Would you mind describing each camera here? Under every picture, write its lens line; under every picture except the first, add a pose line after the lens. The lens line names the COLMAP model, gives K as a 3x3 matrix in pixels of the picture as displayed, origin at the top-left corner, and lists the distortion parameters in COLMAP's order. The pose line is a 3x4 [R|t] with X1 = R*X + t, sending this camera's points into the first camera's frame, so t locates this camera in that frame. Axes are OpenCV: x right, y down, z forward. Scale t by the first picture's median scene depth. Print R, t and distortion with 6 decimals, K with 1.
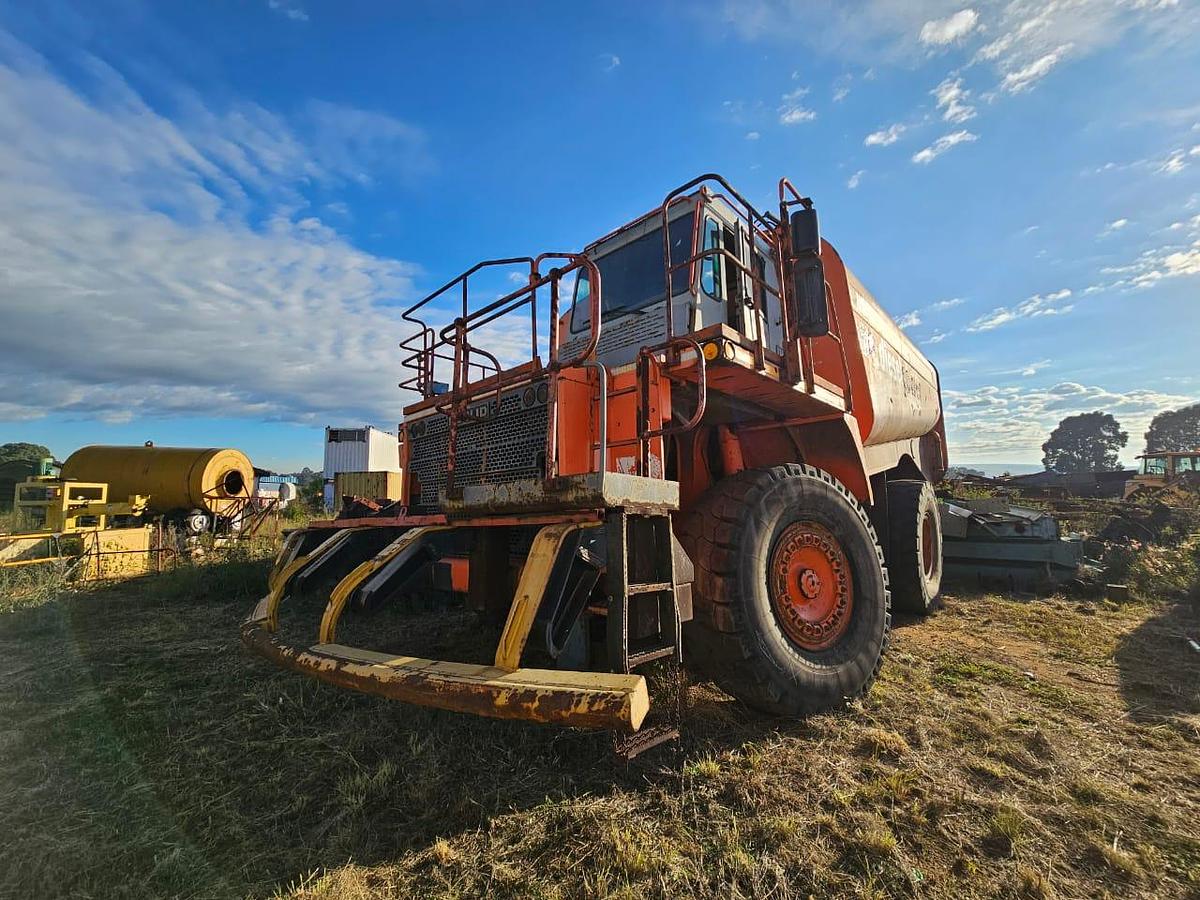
lens RADIAL K [[488.8, 0, 601.0], [0, 488.8, 451.1], [0, 0, 1]] dist [-0.000224, 0.000374]
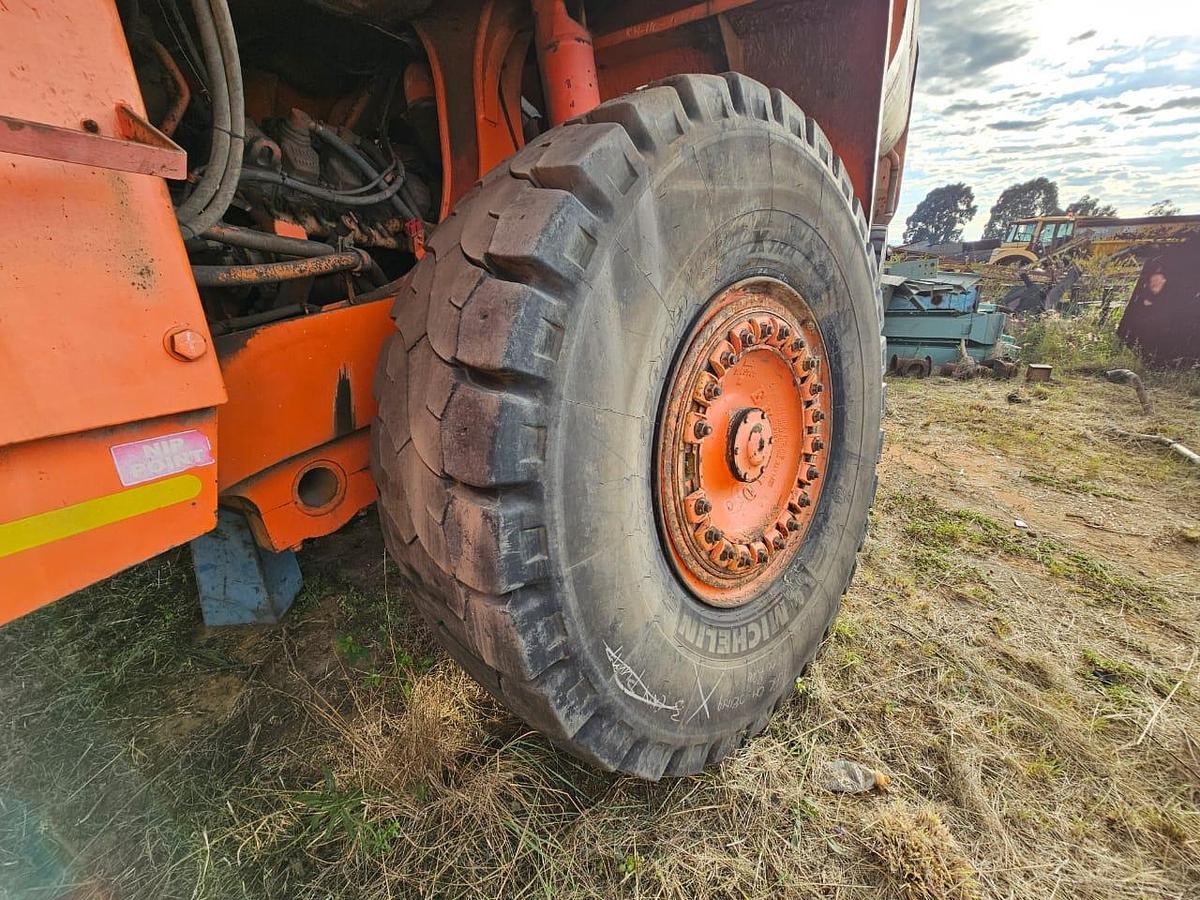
lens RADIAL K [[486.2, 0, 600.0], [0, 486.2, 450.0], [0, 0, 1]] dist [-0.000367, 0.000296]
pose [[0.974478, -0.086577, 0.207115, 0.222950], [-0.009036, 0.906758, 0.421554, 0.109021], [-0.224300, -0.412667, 0.882834, 0.668563]]
